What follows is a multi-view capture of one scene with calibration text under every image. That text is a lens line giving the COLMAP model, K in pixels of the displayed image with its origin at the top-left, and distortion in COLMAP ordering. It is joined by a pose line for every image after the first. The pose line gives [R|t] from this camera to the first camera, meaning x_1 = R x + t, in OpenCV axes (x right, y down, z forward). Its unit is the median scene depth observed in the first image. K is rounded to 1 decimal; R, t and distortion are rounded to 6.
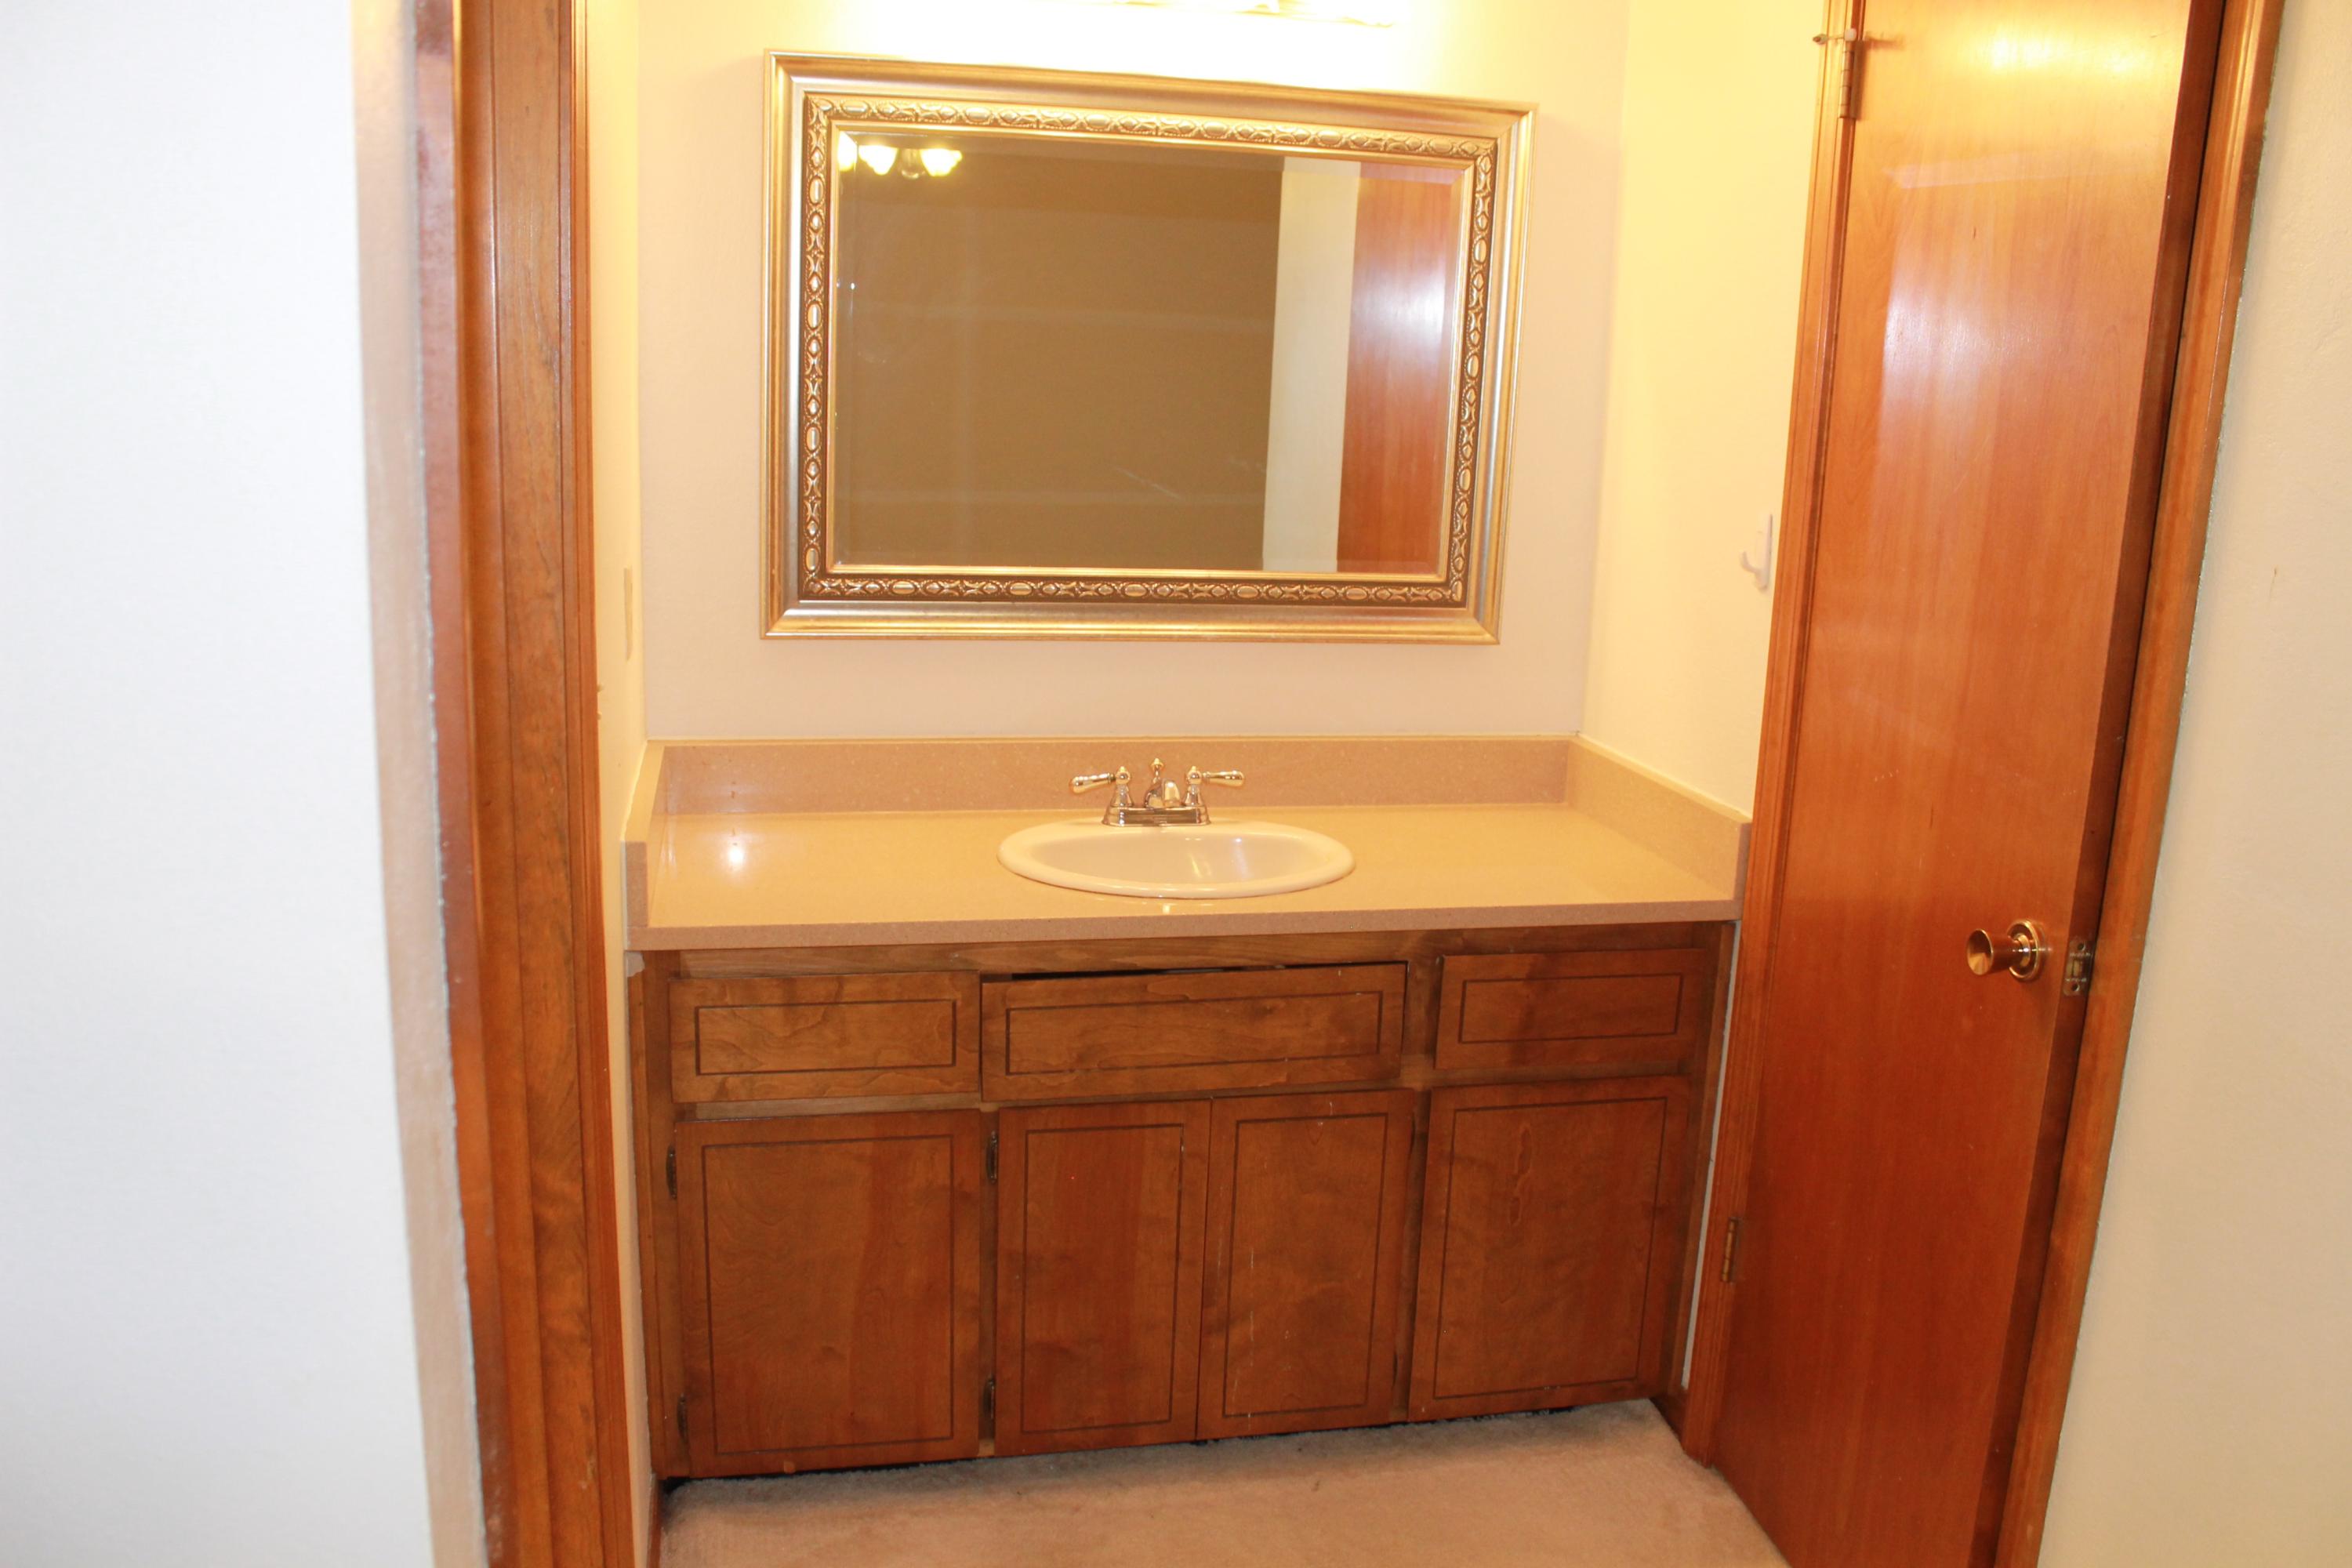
lens RADIAL K [[2003.6, 0, 1178.5], [0, 2003.6, 794.9], [0, 0, 1]] dist [-0.089752, 0.008939]
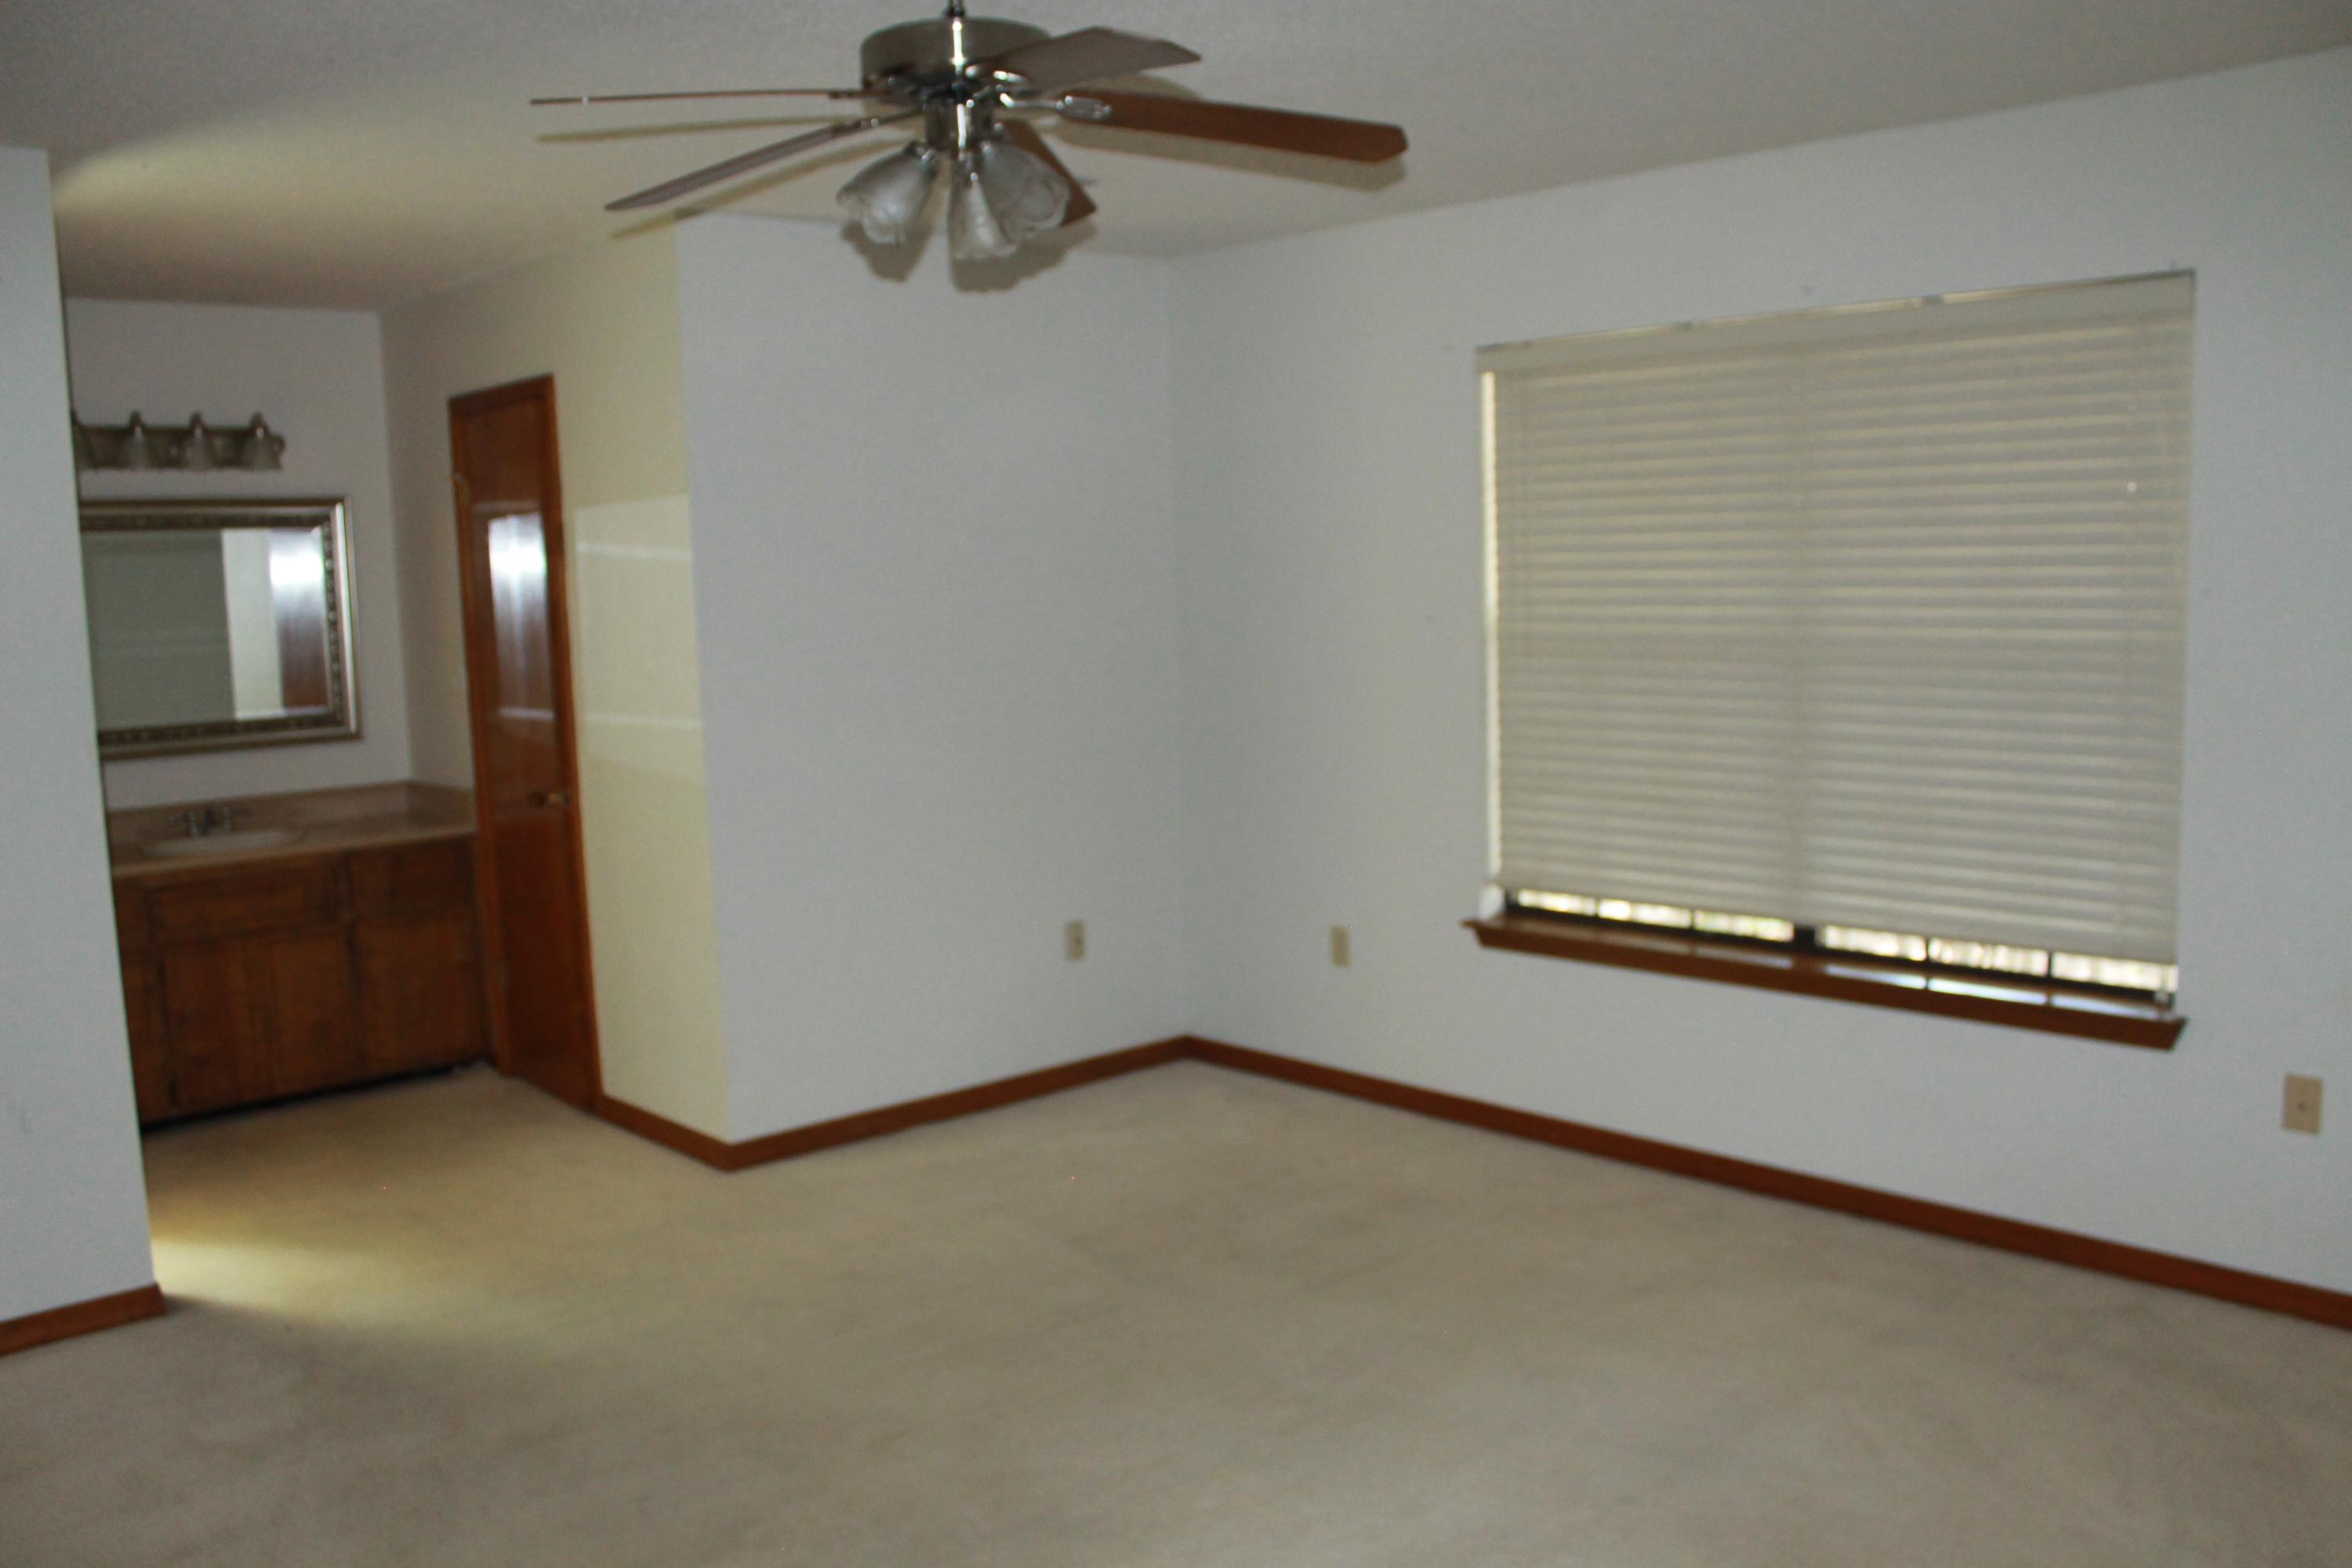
lens RADIAL K [[2003.6, 0, 1178.5], [0, 2003.6, 794.9], [0, 0, 1]] dist [-0.089752, 0.008939]
pose [[0.867496, -0.125629, 0.481319, -0.130362], [0.175290, 0.982721, -0.059430, 0.308698], [-0.465537, 0.135926, 0.874528, -1.489676]]
